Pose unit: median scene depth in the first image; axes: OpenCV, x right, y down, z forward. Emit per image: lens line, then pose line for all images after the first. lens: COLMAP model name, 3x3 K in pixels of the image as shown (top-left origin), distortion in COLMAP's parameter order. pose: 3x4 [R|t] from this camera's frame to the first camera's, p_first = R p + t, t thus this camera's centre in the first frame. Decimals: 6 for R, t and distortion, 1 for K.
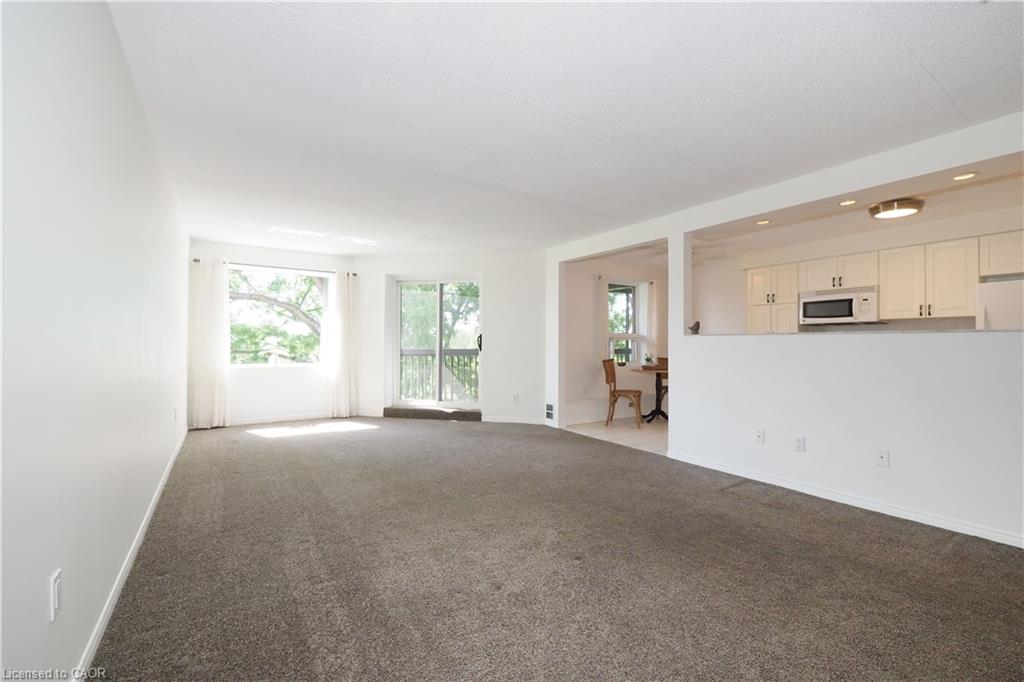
lens RADIAL K [[419.7, 0, 512.0], [0, 419.7, 341.0], [0, 0, 1]] dist [-0.007197, 0.000170]
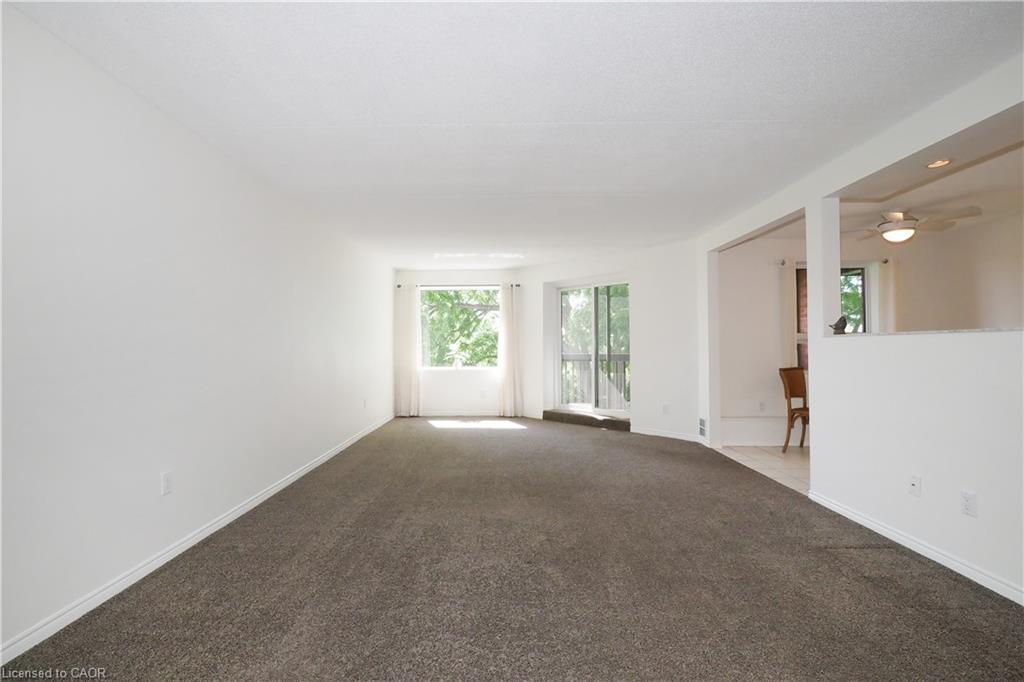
lens RADIAL K [[448.9, 0, 512.0], [0, 448.9, 341.0], [0, 0, 1]] dist [-0.002613, -0.000033]
pose [[0.837169, -0.016379, -0.546699, 0.267072], [0.011893, 0.999860, -0.011744, -0.001796], [0.546815, 0.003329, 0.837247, 0.023967]]
